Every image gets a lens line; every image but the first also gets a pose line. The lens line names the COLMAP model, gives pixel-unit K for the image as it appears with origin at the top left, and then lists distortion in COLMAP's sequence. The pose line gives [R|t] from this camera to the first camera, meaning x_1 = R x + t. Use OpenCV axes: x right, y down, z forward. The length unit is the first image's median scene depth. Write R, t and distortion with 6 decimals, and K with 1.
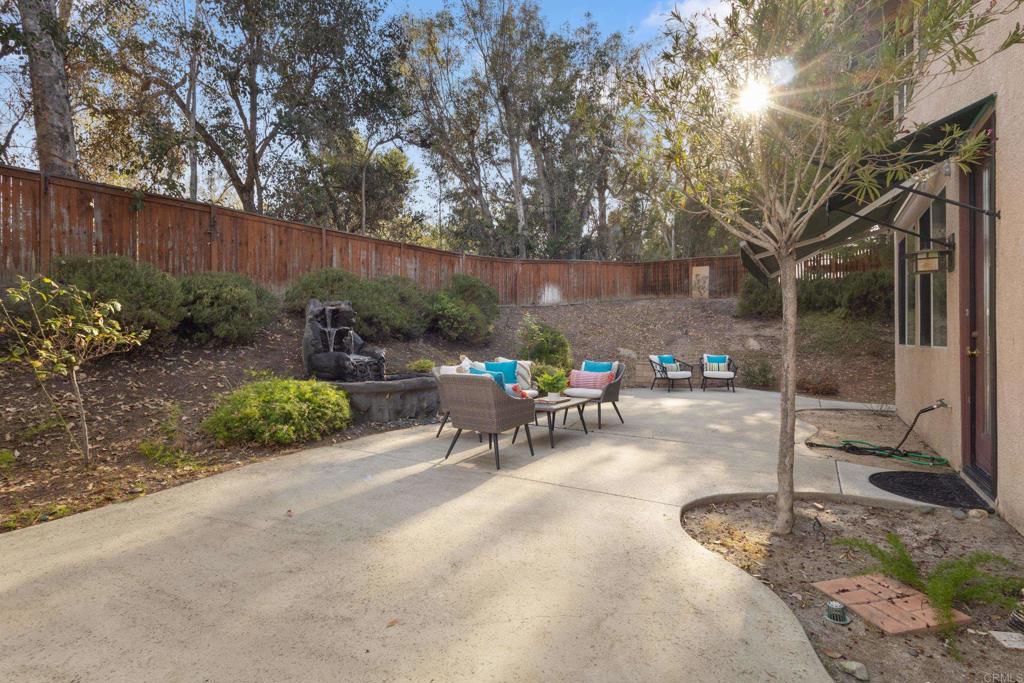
lens RADIAL K [[478.2, 0, 512.0], [0, 478.2, 341.5], [0, 0, 1]] dist [0.005188, -0.000307]
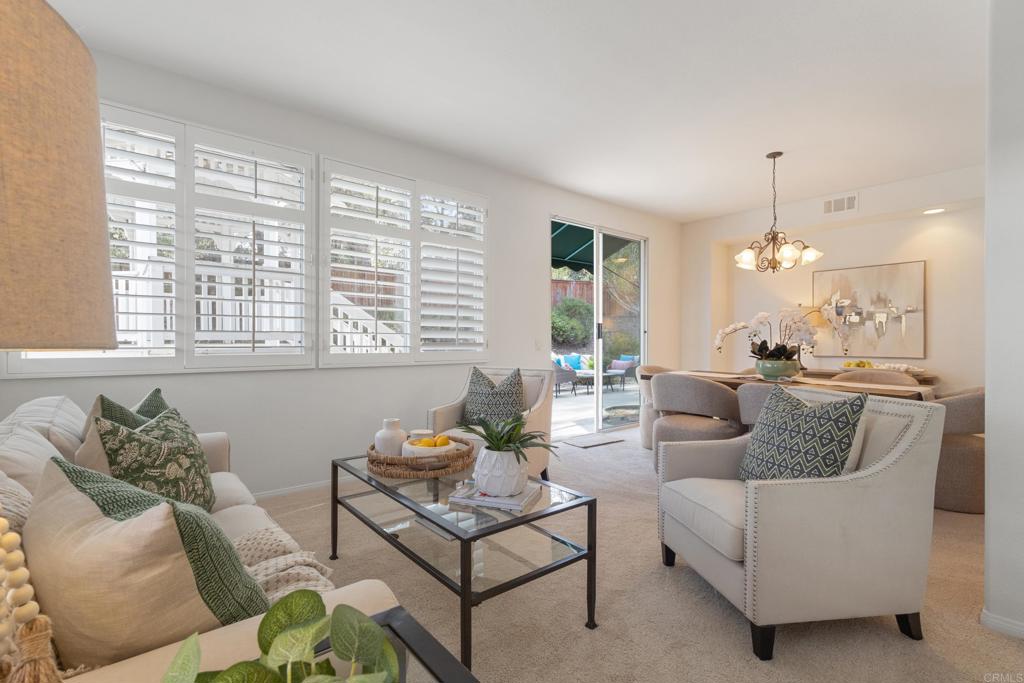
lens RADIAL K [[478.2, 0, 511.0], [0, 478.2, 341.2], [0, 0, 1]] dist [0.005188, -0.000307]
pose [[0.960876, 0.000737, -0.276978, 0.157872], [-0.001330, 0.999997, -0.001952, -0.006778], [0.276976, 0.002244, 0.960874, -0.554226]]
